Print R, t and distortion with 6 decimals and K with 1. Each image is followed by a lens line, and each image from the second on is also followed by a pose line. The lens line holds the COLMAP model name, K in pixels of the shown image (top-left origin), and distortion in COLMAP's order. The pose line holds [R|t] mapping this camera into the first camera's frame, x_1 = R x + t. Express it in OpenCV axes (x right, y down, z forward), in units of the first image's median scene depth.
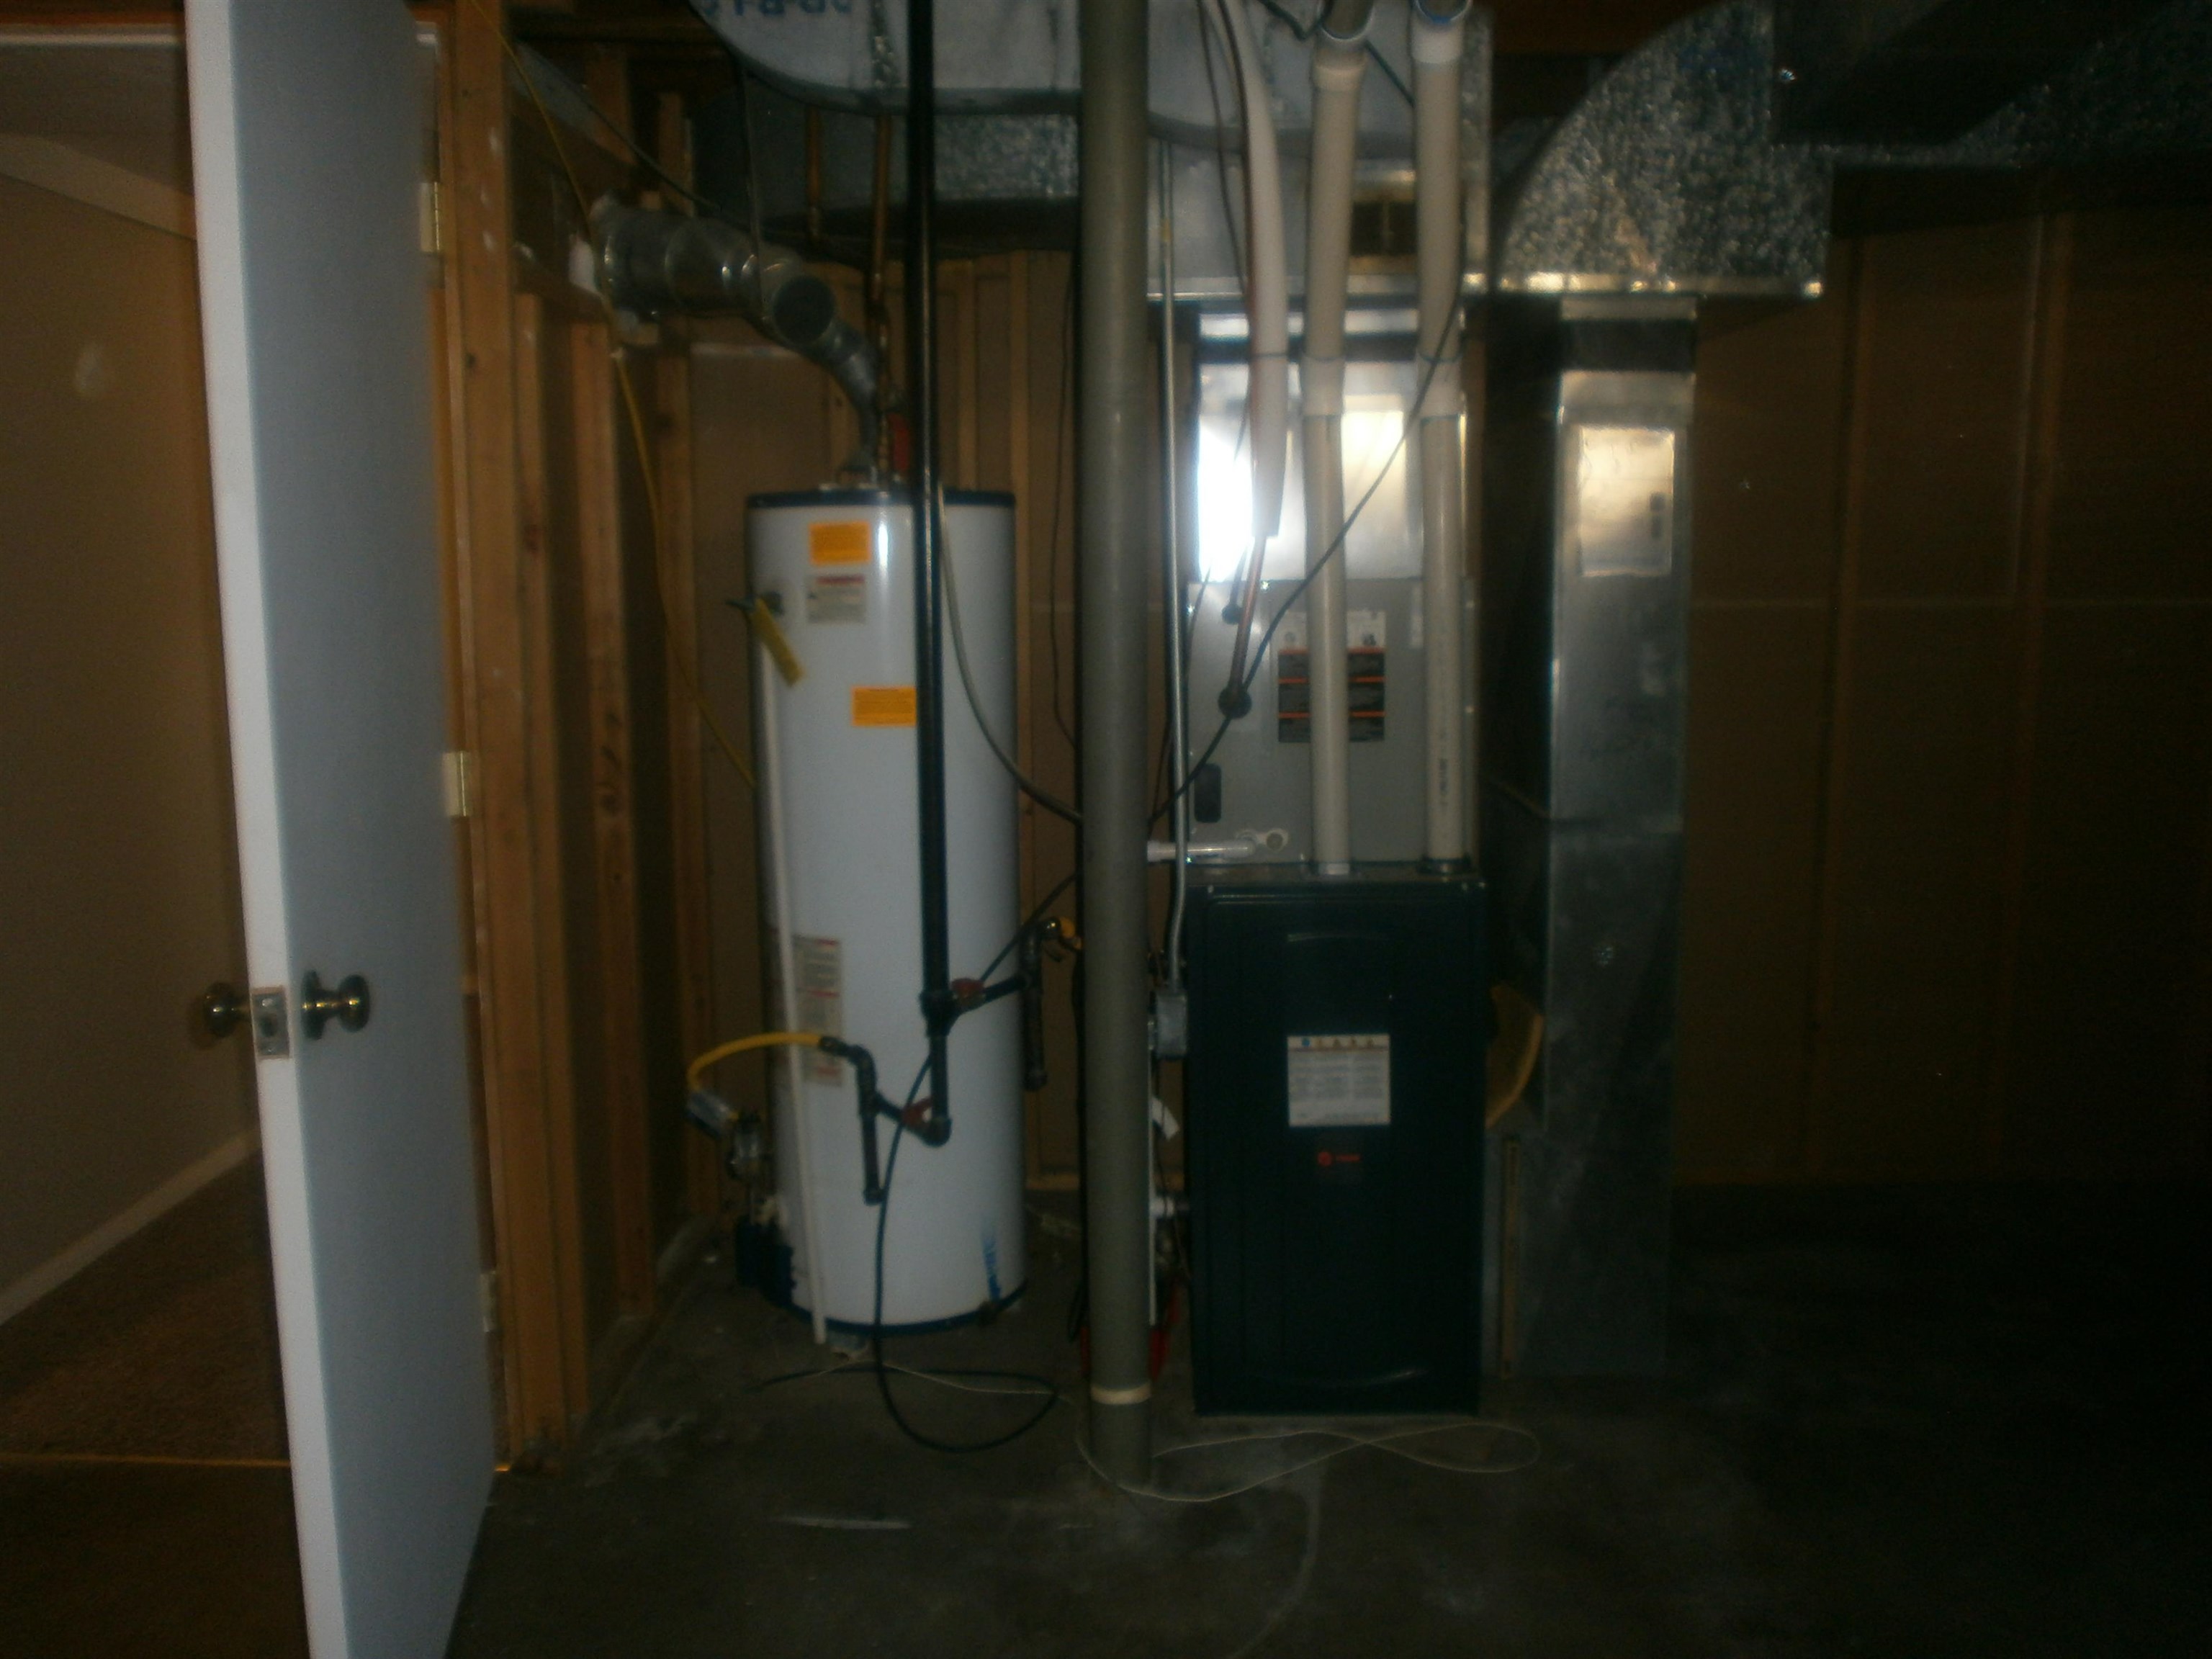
lens RADIAL K [[1750.3, 0, 1106.0], [0, 1750.3, 829.5], [0, 0, 1]] dist [-0.055362, 0.020105]
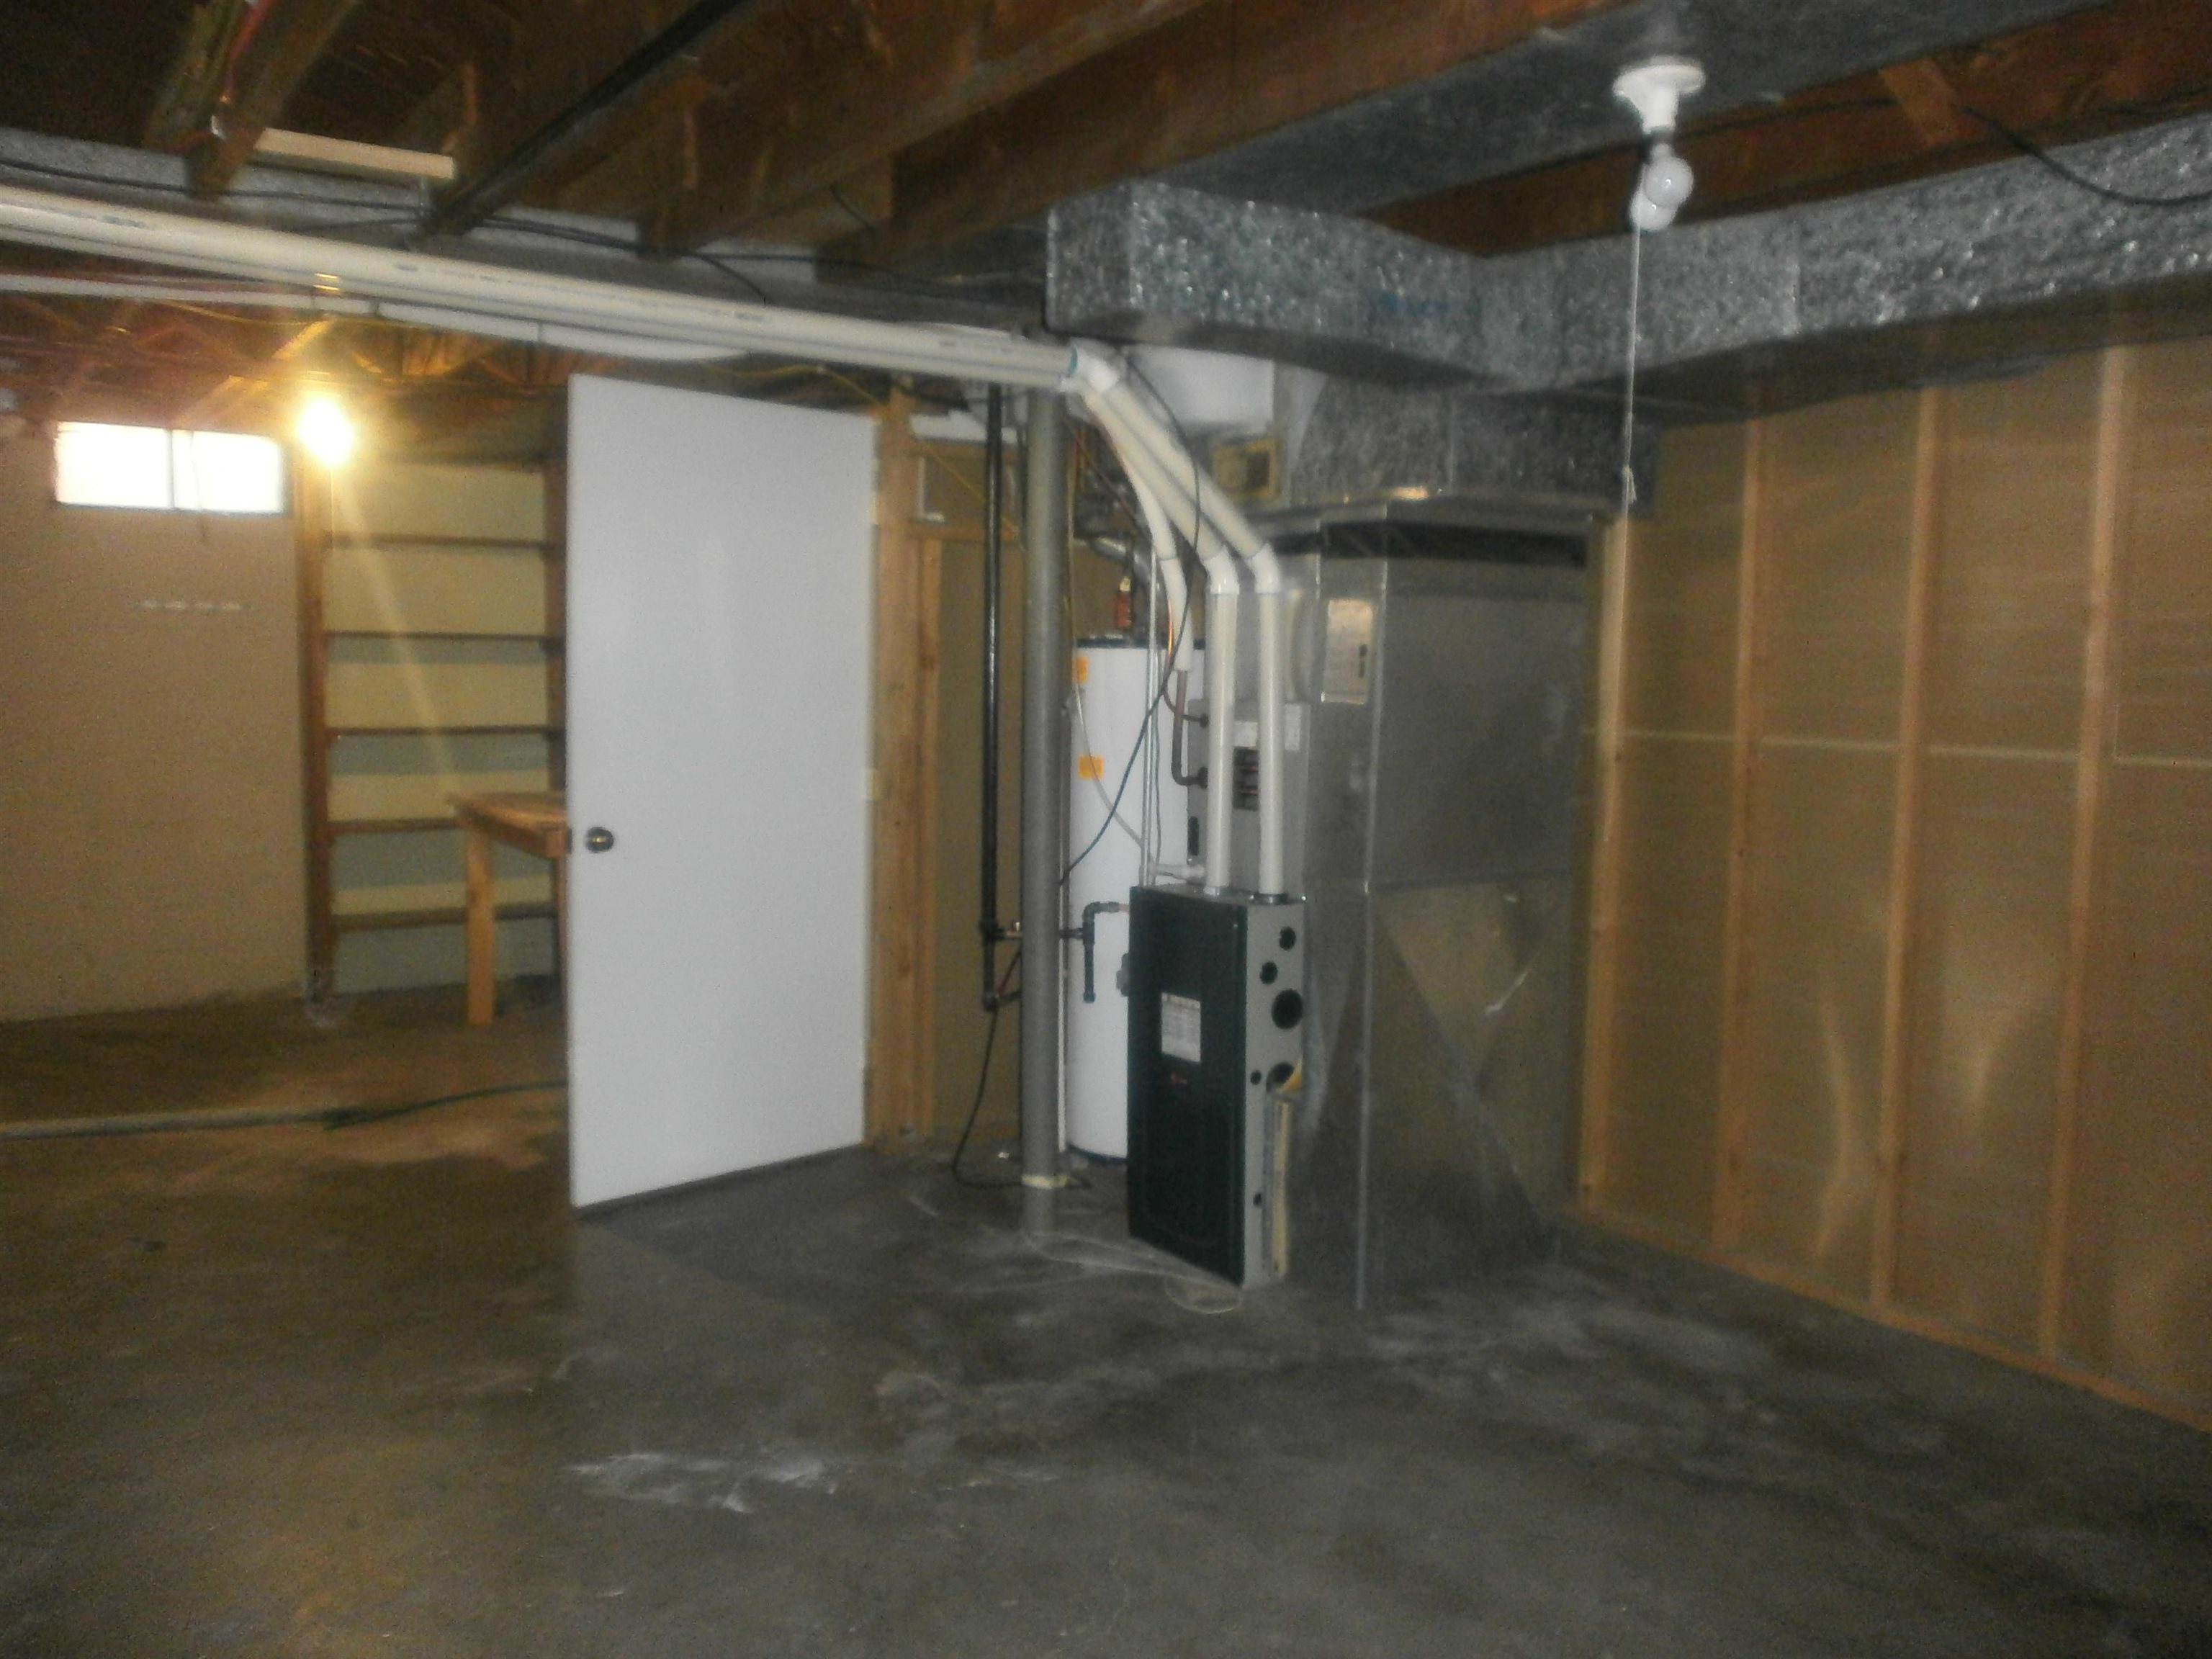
lens RADIAL K [[1750.3, 0, 1106.0], [0, 1750.3, 829.5], [0, 0, 1]] dist [-0.055362, 0.020105]
pose [[0.589154, 0.092136, -0.802750, 1.295717], [-0.143216, 0.989655, 0.008479, -0.029669], [0.795227, 0.109971, 0.596255, 0.025218]]
